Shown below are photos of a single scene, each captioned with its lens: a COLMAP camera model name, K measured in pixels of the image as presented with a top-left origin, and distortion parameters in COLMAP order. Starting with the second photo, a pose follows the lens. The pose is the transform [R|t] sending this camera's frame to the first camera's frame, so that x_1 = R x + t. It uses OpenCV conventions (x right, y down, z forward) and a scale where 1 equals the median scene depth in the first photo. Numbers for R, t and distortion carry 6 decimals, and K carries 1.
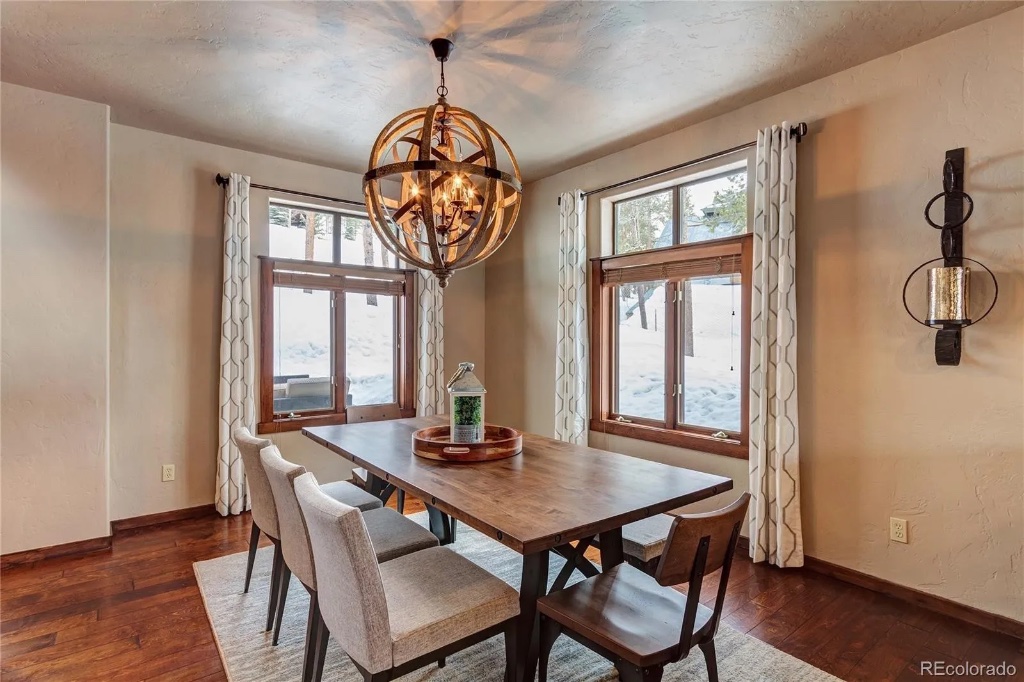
lens RADIAL K [[496.5, 0, 512.0], [0, 496.5, 341.0], [0, 0, 1]] dist [0.001118, -0.000512]
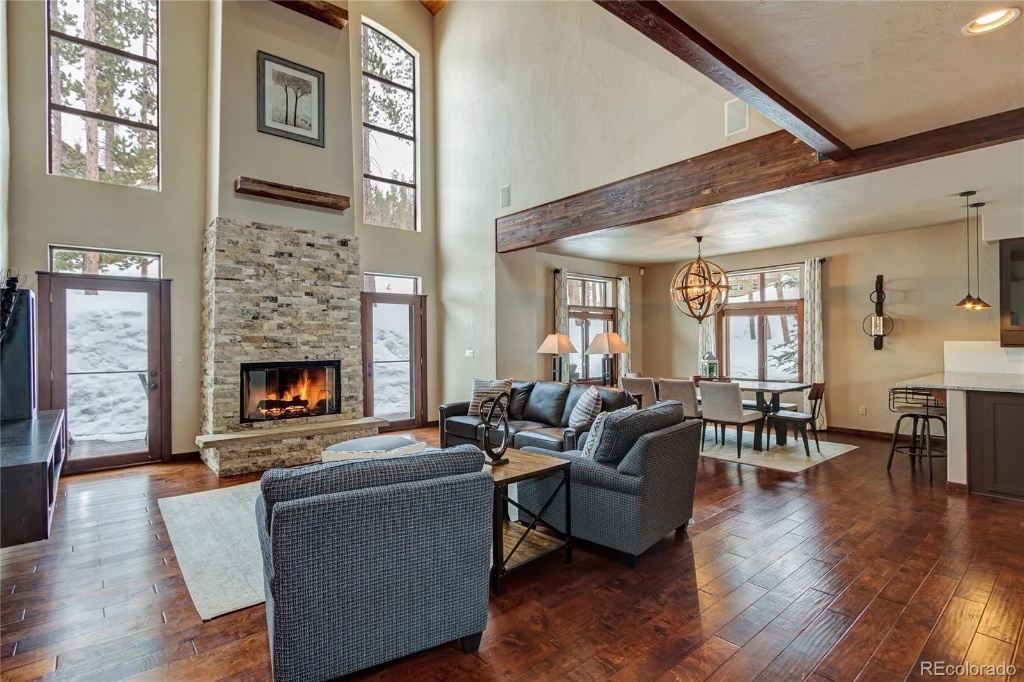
lens RADIAL K [[496.5, 0, 512.0], [0, 496.5, 341.0], [0, 0, 1]] dist [0.001118, -0.000512]
pose [[0.999089, -0.012101, 0.040933, -1.192200], [0.012426, 0.999893, -0.007701, -0.008194], [-0.040835, 0.008203, 0.999132, -1.566827]]
